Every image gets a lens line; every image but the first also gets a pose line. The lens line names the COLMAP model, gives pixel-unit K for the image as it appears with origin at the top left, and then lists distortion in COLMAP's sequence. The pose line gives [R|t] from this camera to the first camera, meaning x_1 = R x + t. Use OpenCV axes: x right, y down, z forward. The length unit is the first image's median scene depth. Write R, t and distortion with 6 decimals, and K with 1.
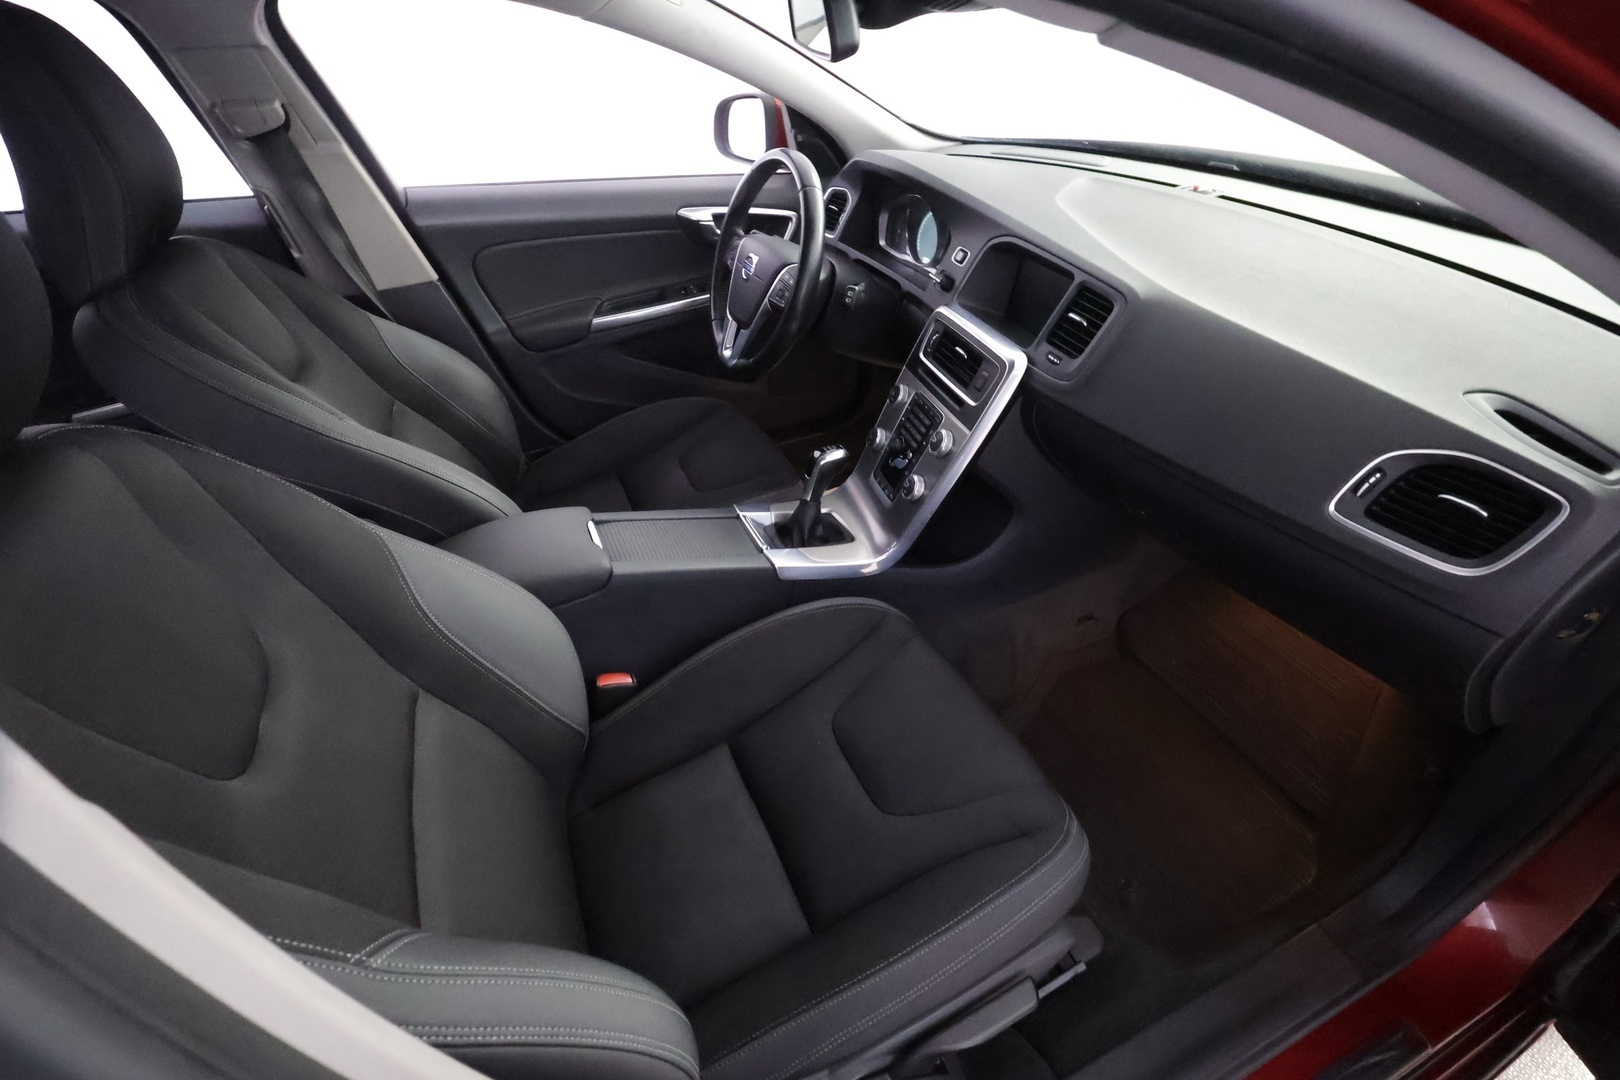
lens RADIAL K [[745.8, 0, 815.8], [0, 745.8, 549.5], [0, 0, 1]] dist [-0.009643, 0.001260]
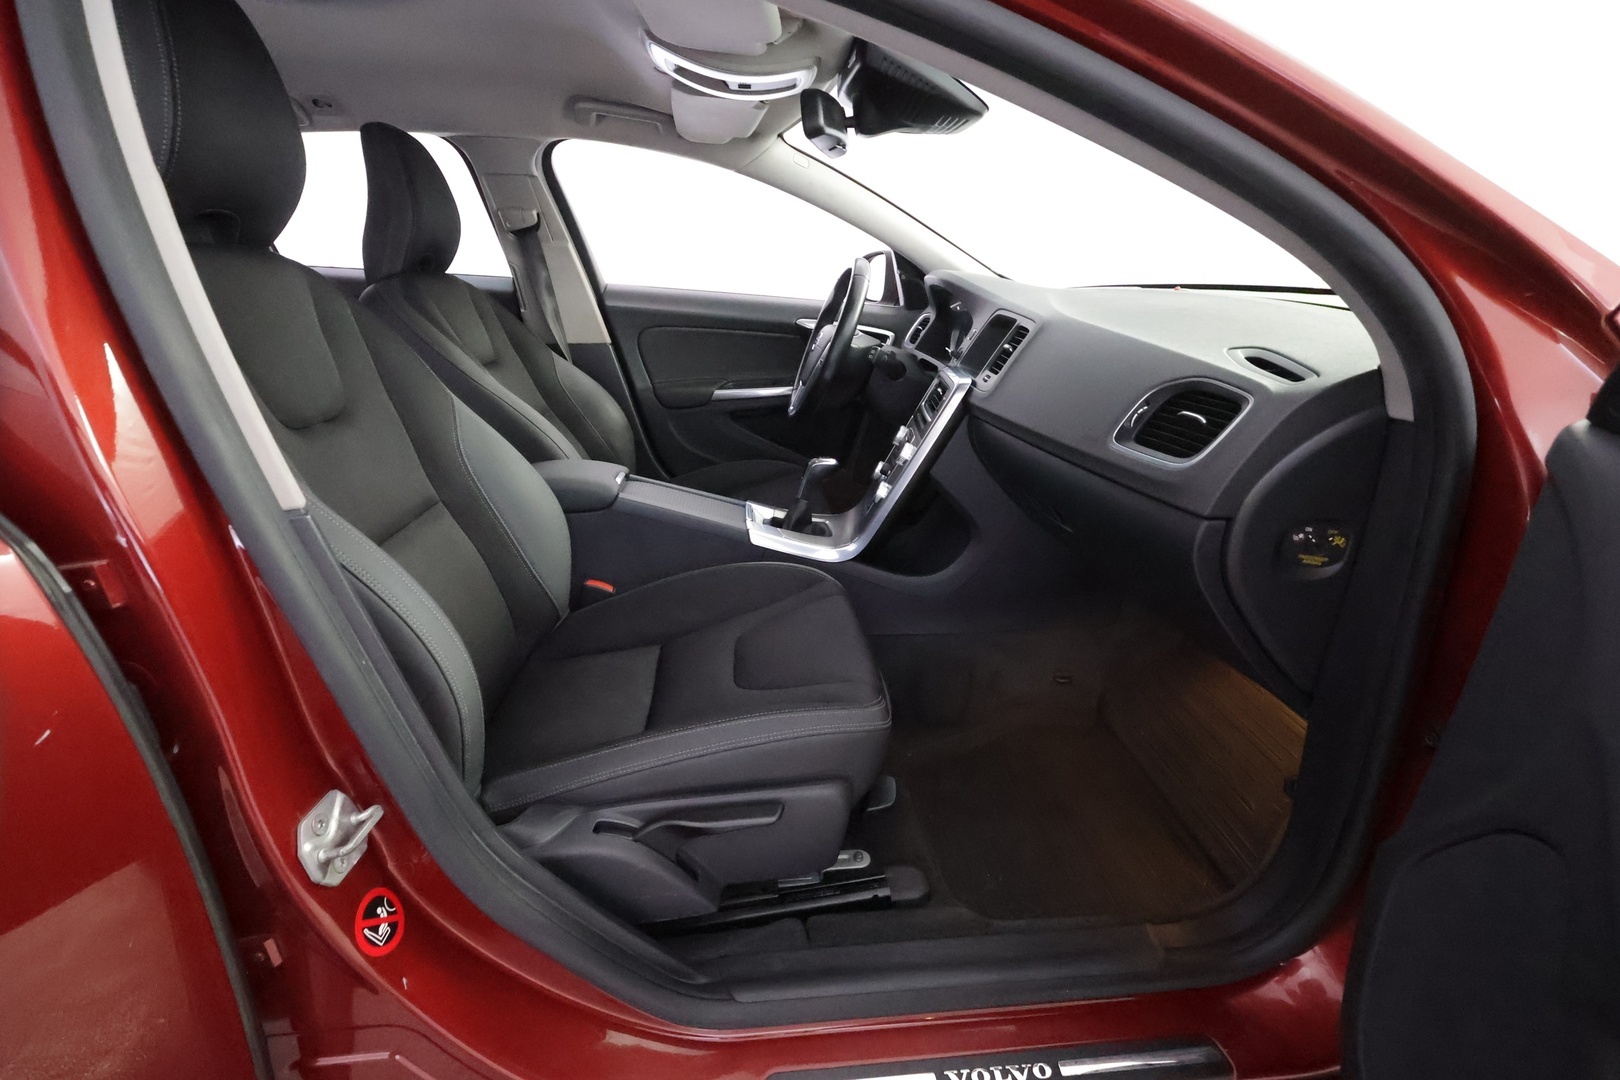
lens RADIAL K [[745.8, 0, 800.8], [0, 745.8, 536.1], [0, 0, 1]] dist [-0.009643, 0.001260]
pose [[0.941459, 0.150803, -0.301517, 0.347951], [-0.230328, 0.940814, -0.248631, 0.278353], [0.246177, 0.303524, 0.920473, -0.082594]]
